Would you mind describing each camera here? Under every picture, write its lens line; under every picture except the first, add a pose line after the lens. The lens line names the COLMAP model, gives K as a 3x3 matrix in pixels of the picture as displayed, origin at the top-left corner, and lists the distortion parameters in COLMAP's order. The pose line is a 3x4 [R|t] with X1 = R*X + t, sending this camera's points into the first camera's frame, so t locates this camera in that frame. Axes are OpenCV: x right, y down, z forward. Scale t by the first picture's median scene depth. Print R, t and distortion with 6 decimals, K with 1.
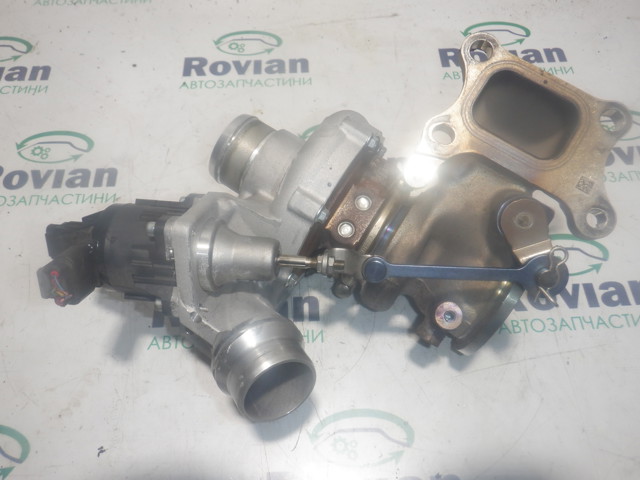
lens RADIAL K [[521.5, 0, 320.3], [0, 521.5, 240.9], [0, 0, 1]] dist [0.000182, -0.014026]
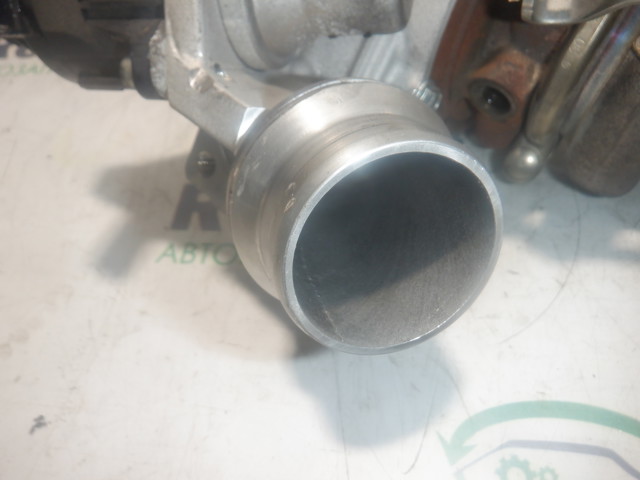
lens RADIAL K [[521.5, 0, 318.4], [0, 521.5, 244.5], [0, 0, 1]] dist [0.000182, -0.014026]
pose [[0.974206, 0.025495, -0.224216, -0.025865], [-0.065722, 0.982579, -0.173836, 0.239941], [0.215878, 0.184088, 0.958910, 0.421710]]
